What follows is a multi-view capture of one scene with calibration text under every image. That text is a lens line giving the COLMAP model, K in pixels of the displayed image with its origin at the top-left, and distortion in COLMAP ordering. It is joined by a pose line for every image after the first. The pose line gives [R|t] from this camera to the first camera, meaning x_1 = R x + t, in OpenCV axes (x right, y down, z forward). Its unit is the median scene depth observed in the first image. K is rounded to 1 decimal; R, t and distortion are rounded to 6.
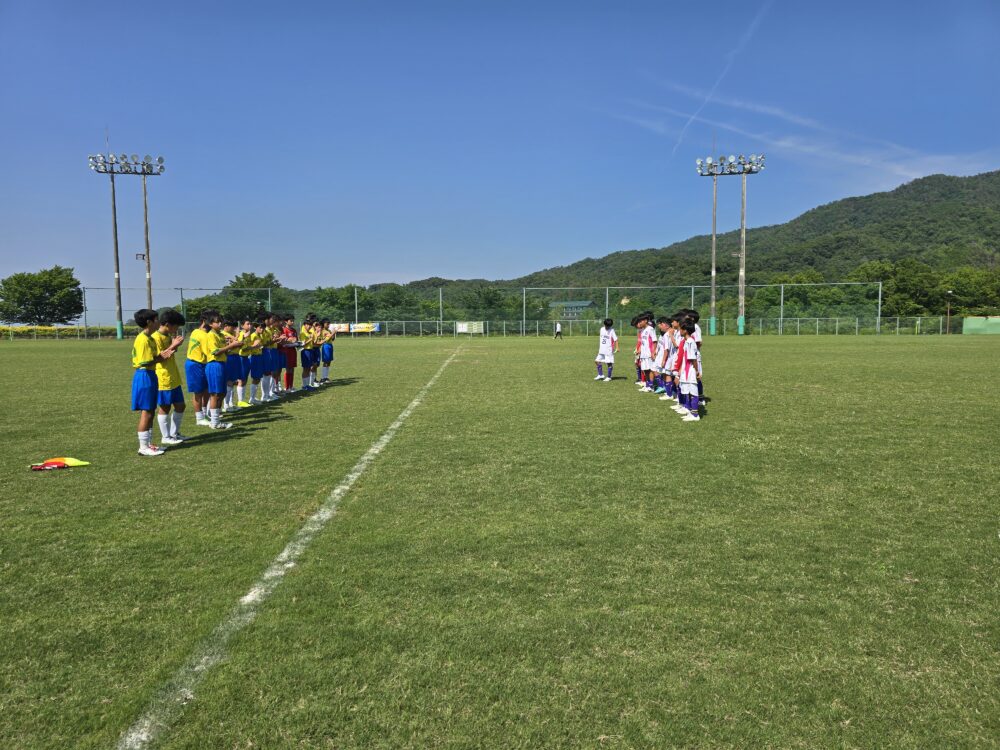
lens RADIAL K [[666.6, 0, 485.2], [0, 666.6, 368.0], [0, 0, 1]] dist [0.044418, -0.040984]
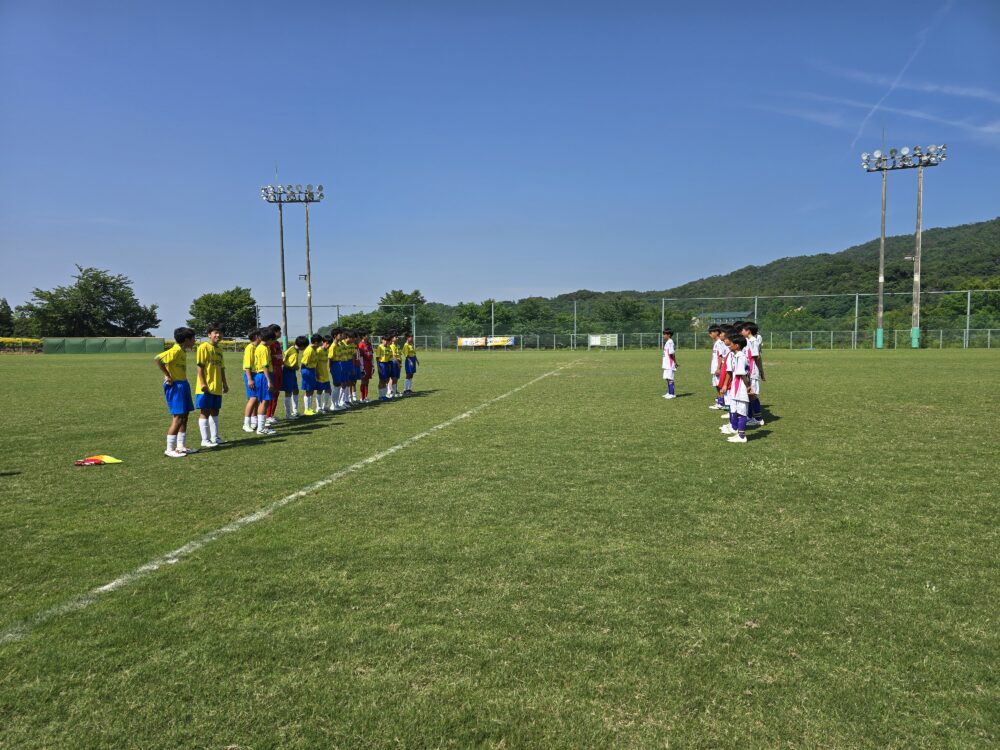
lens RADIAL K [[666.6, 0, 483.4], [0, 666.6, 379.0], [0, 0, 1]] dist [0.044418, -0.040984]
pose [[0.974710, 0.010285, -0.223238, 0.134129], [-0.011049, 0.999937, -0.002175, -0.000614], [0.223201, 0.004587, 0.974762, 0.017396]]
